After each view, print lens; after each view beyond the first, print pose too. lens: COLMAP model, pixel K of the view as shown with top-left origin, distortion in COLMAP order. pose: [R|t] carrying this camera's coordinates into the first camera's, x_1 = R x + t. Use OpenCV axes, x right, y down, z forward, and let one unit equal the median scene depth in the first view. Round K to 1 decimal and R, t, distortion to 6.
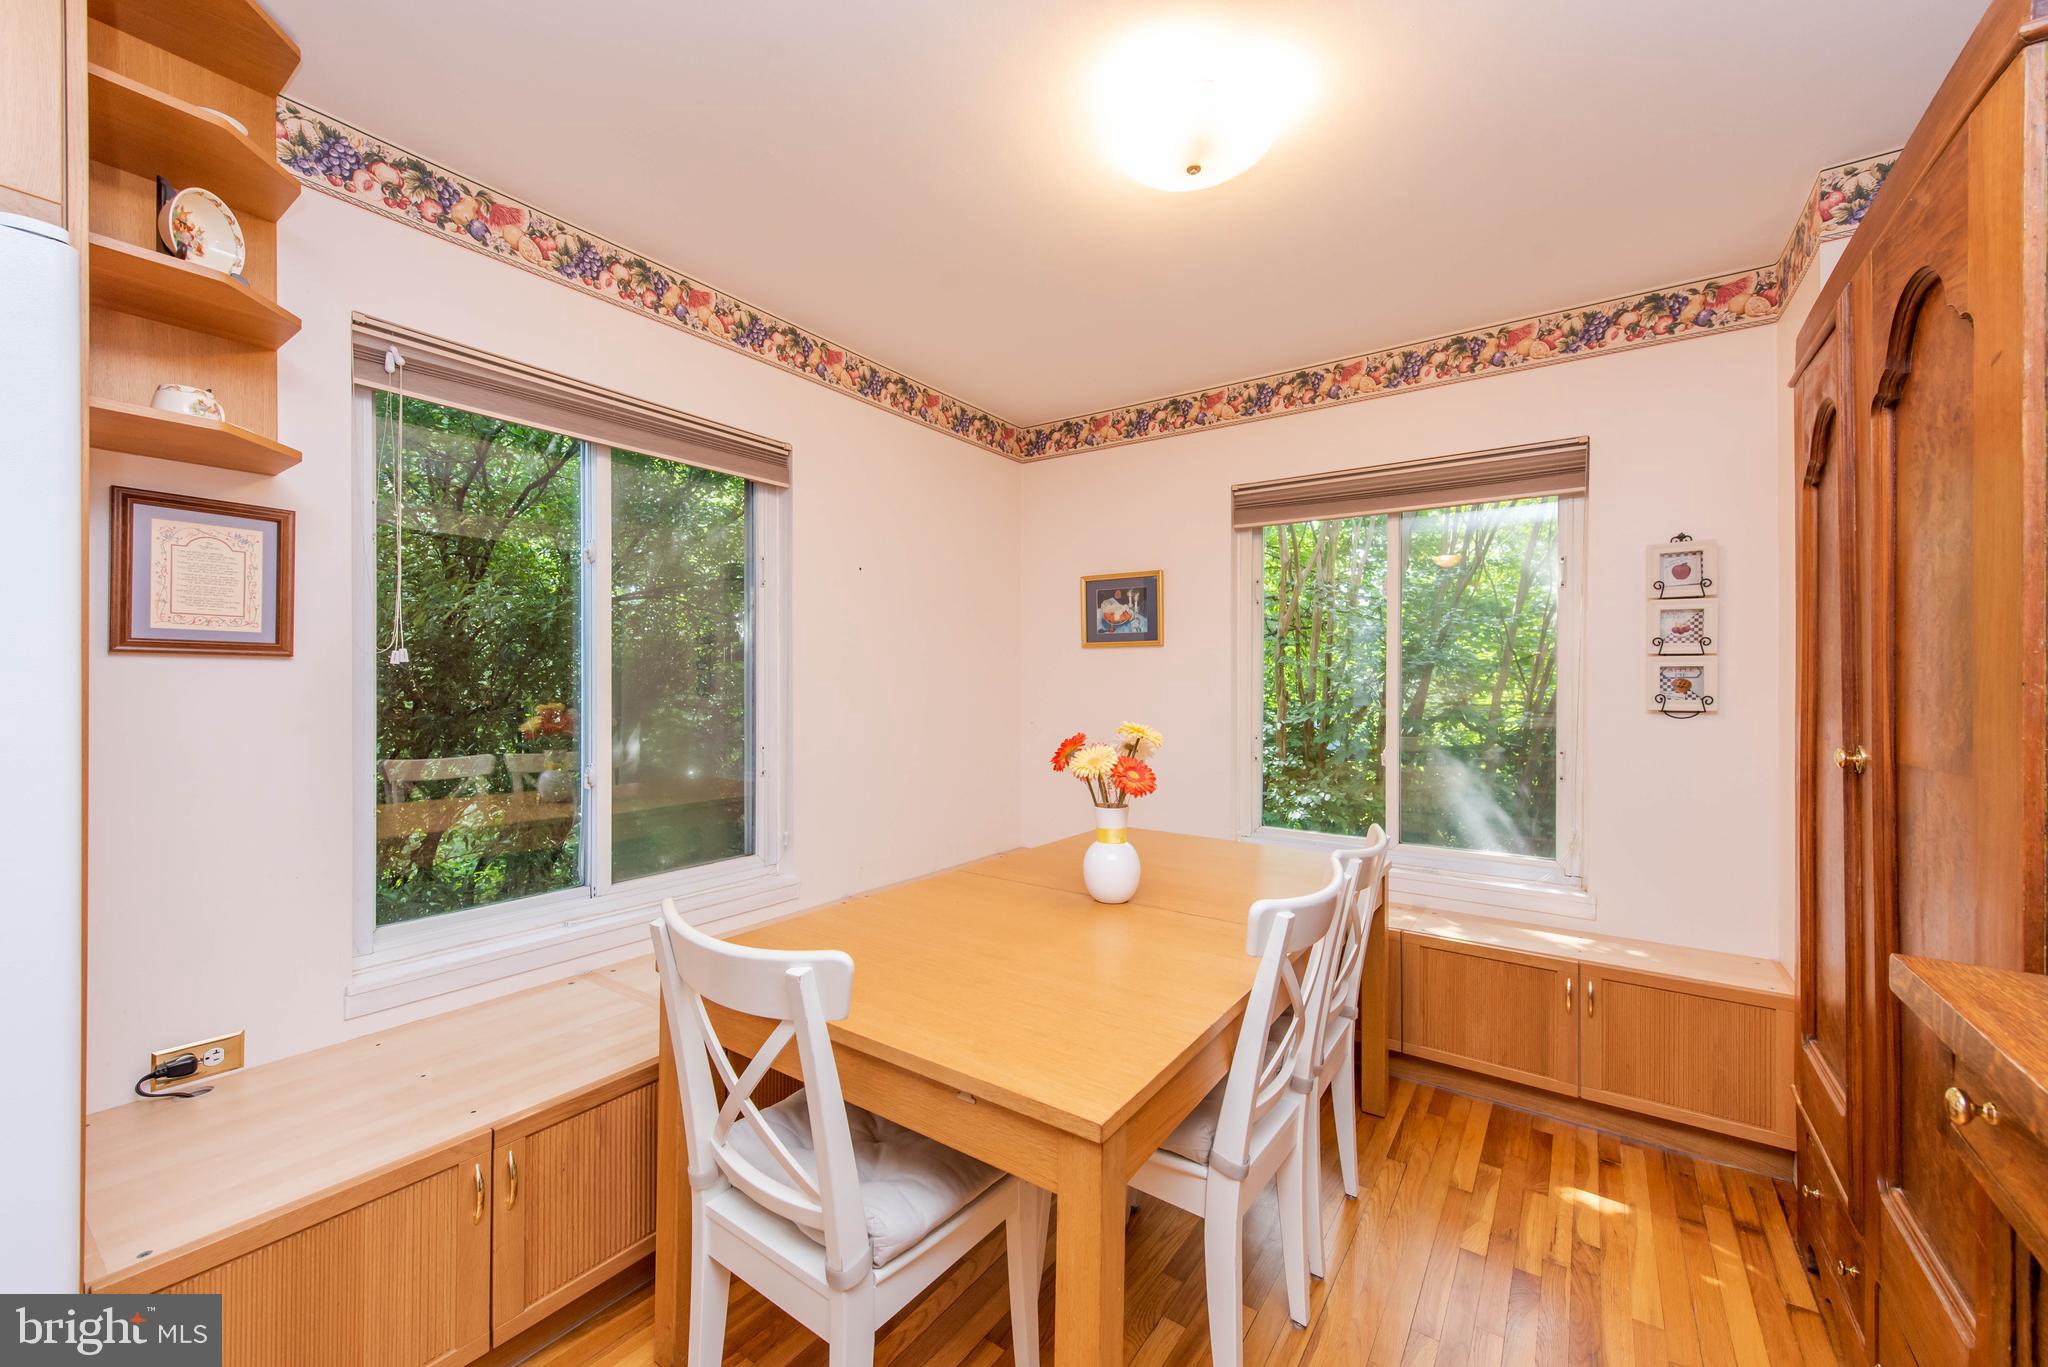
lens RADIAL K [[804.5, 0, 1022.4], [0, 804.5, 681.2], [0, 0, 1]] dist [0.013024, -0.002623]
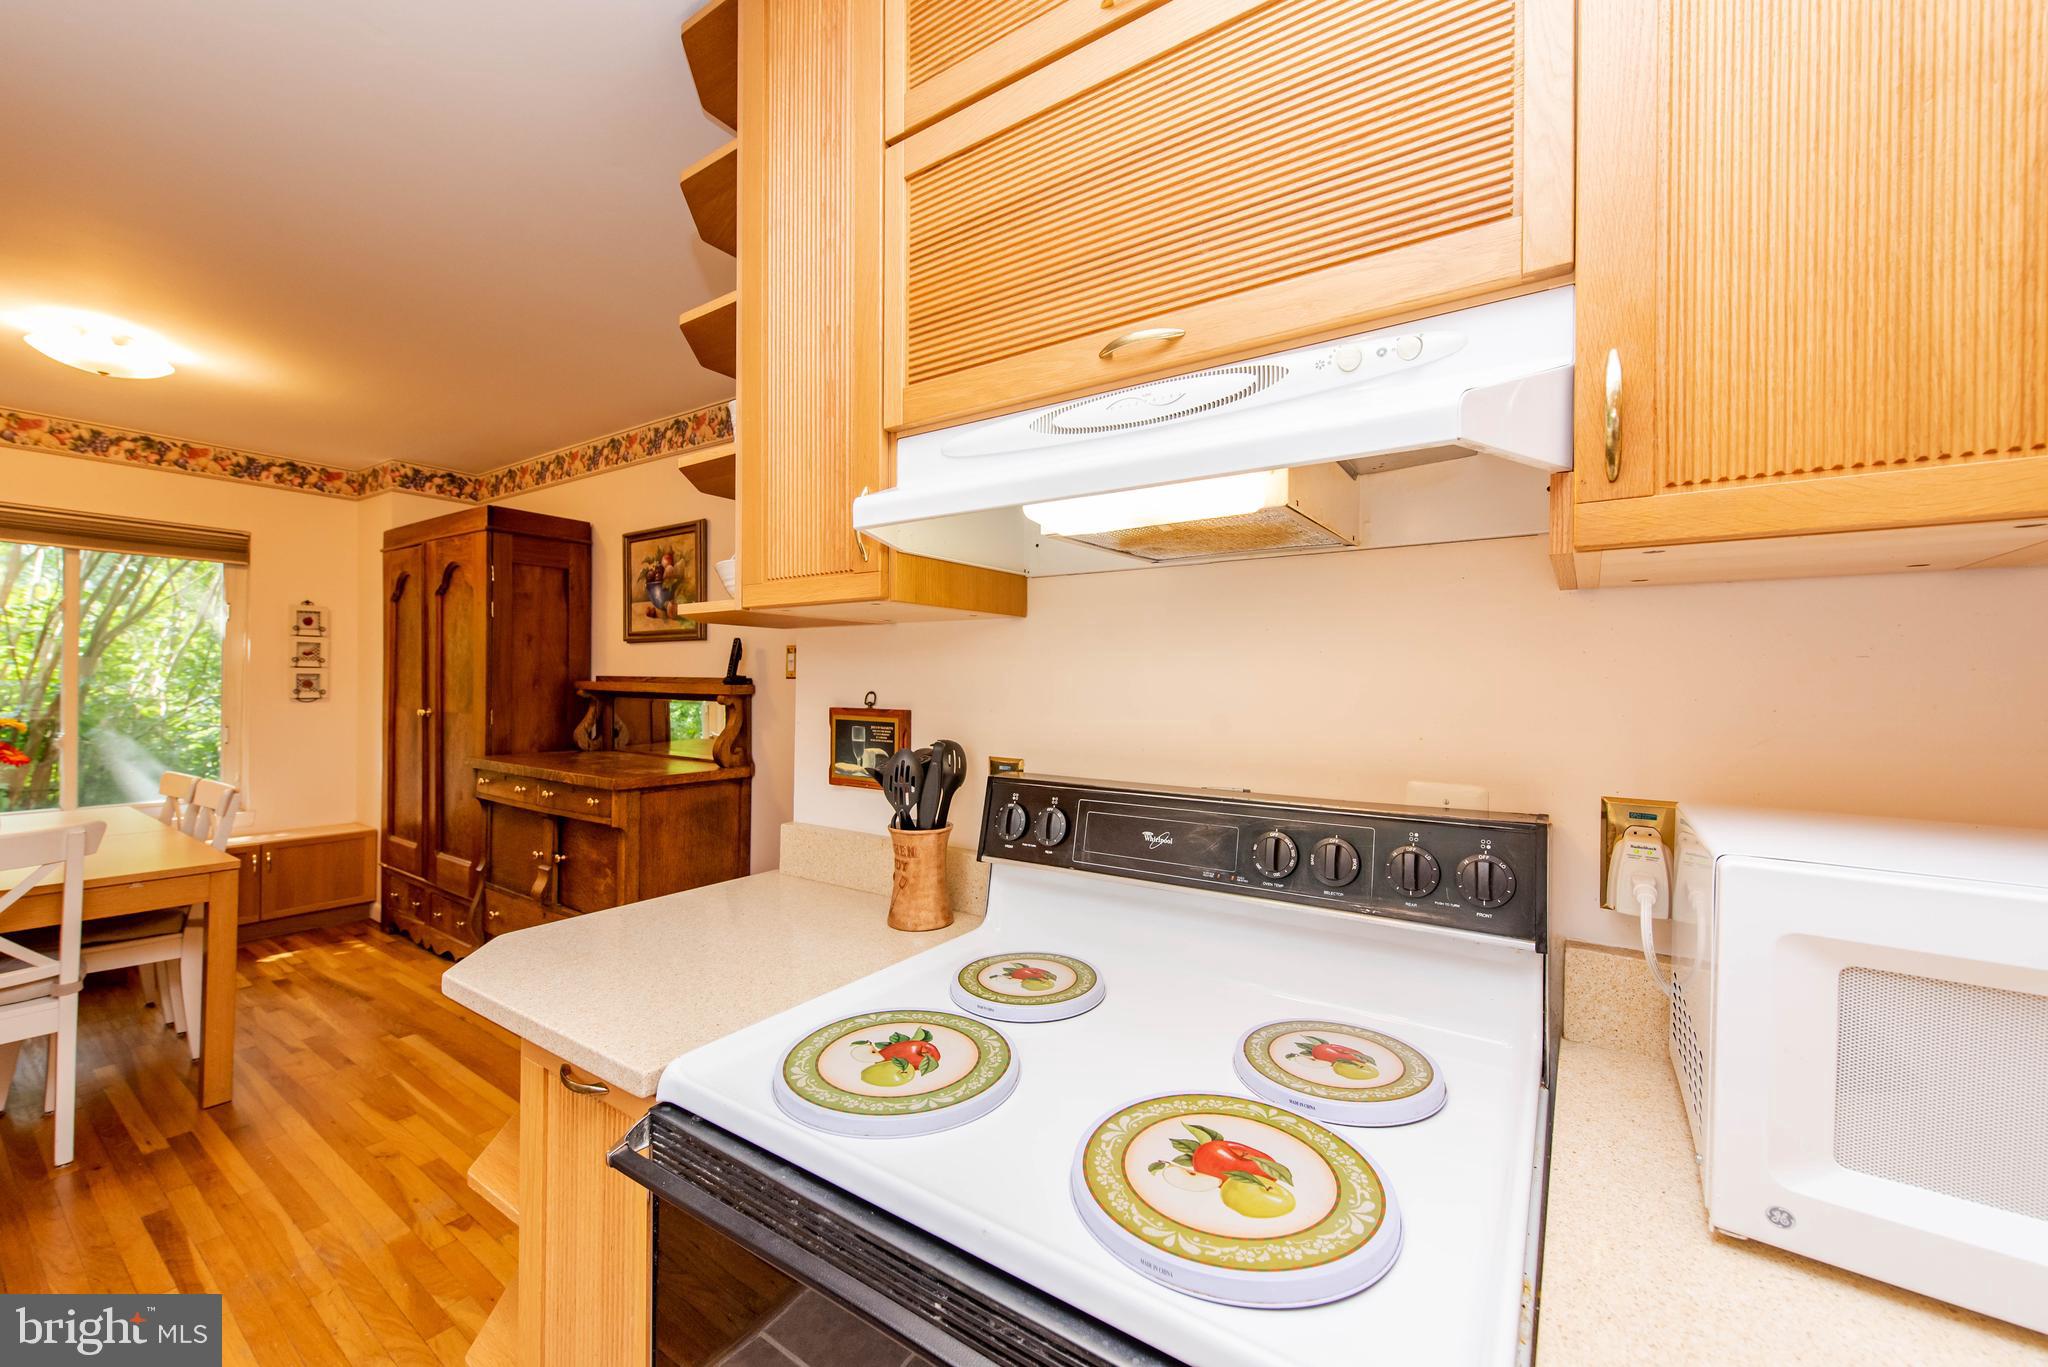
lens RADIAL K [[804.5, 0, 1020.3], [0, 804.5, 678.4], [0, 0, 1]] dist [0.013024, -0.002623]
pose [[-0.005334, -0.003461, 0.999980, -1.025456], [-0.011998, 0.999922, 0.003396, -0.033165], [-0.999914, -0.011979, -0.005375, -0.596445]]
